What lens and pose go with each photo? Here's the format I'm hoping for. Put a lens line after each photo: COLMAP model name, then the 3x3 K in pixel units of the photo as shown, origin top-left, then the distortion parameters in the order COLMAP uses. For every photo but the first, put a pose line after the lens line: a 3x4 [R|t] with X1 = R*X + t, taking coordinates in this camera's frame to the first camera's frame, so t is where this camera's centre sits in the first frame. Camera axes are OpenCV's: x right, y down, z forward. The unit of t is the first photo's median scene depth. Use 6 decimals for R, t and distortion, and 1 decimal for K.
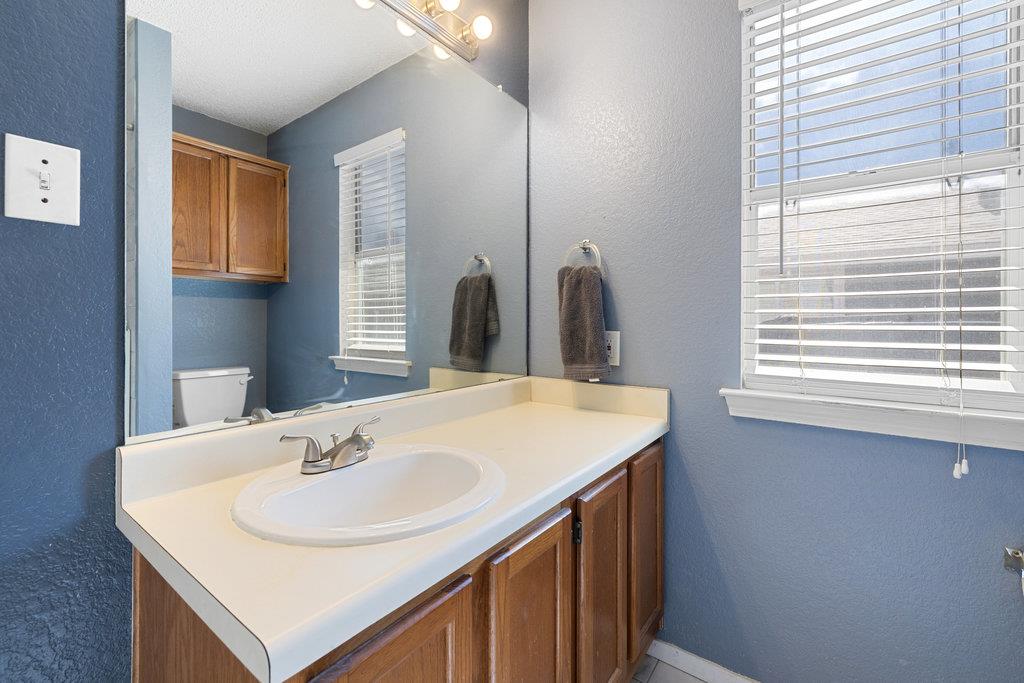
lens RADIAL K [[432.8, 0, 513.9], [0, 432.8, 328.2], [0, 0, 1]] dist [-0.001462, -0.000264]
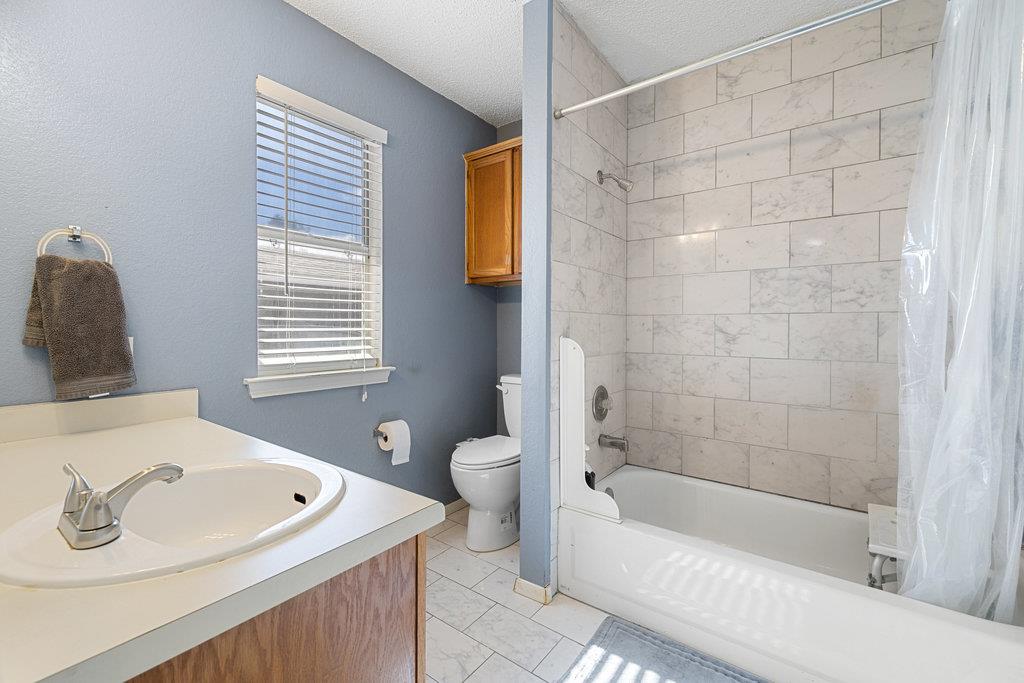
lens RADIAL K [[432.8, 0, 513.9], [0, 432.8, 328.2], [0, 0, 1]] dist [-0.001462, -0.000264]
pose [[-0.011773, -0.011300, 0.999867, -0.846064], [0.007532, 0.999907, 0.011389, -0.019215], [-0.999902, 0.007665, -0.011687, 0.237837]]
